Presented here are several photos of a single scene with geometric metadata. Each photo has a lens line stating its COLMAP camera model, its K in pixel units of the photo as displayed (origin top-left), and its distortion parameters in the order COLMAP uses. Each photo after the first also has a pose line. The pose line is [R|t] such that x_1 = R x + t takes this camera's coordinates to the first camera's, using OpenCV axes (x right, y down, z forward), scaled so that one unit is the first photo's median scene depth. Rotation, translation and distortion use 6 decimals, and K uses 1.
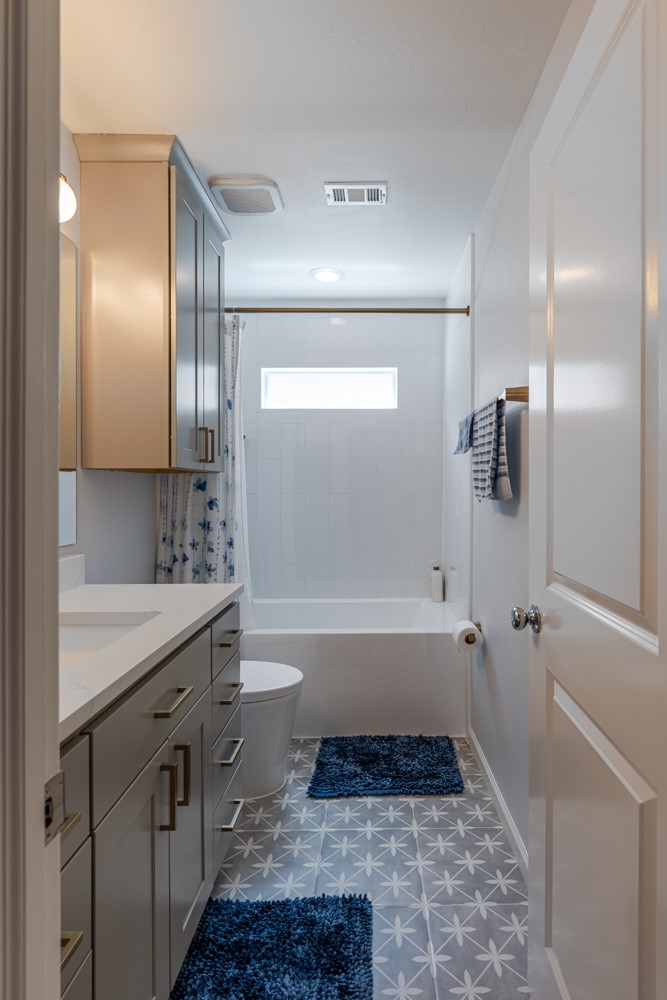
lens RADIAL K [[496.6, 0, 333.5], [0, 496.6, 500.0], [0, 0, 1]] dist [-0.000353, 0.000051]
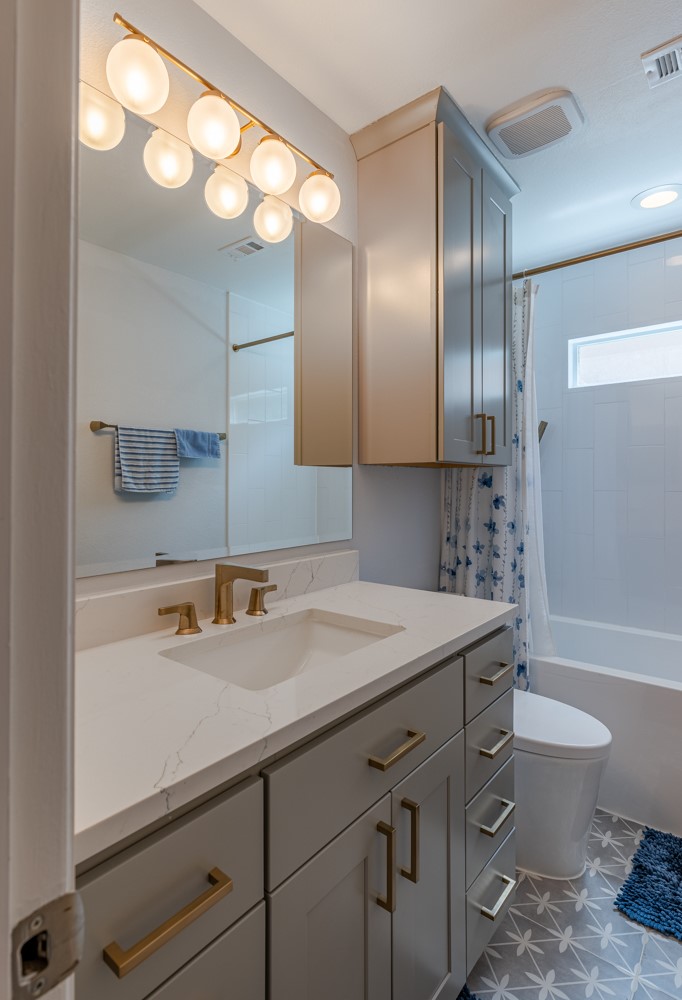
lens RADIAL K [[485.1, 0, 340.4], [0, 485.1, 484.5], [0, 0, 1]] dist [-0.001200, 0.000520]
pose [[0.804988, 0.002203, -0.593287, 0.039053], [-0.014877, 0.999754, -0.016473, -0.005324], [0.593104, 0.022087, 0.804823, 0.159338]]
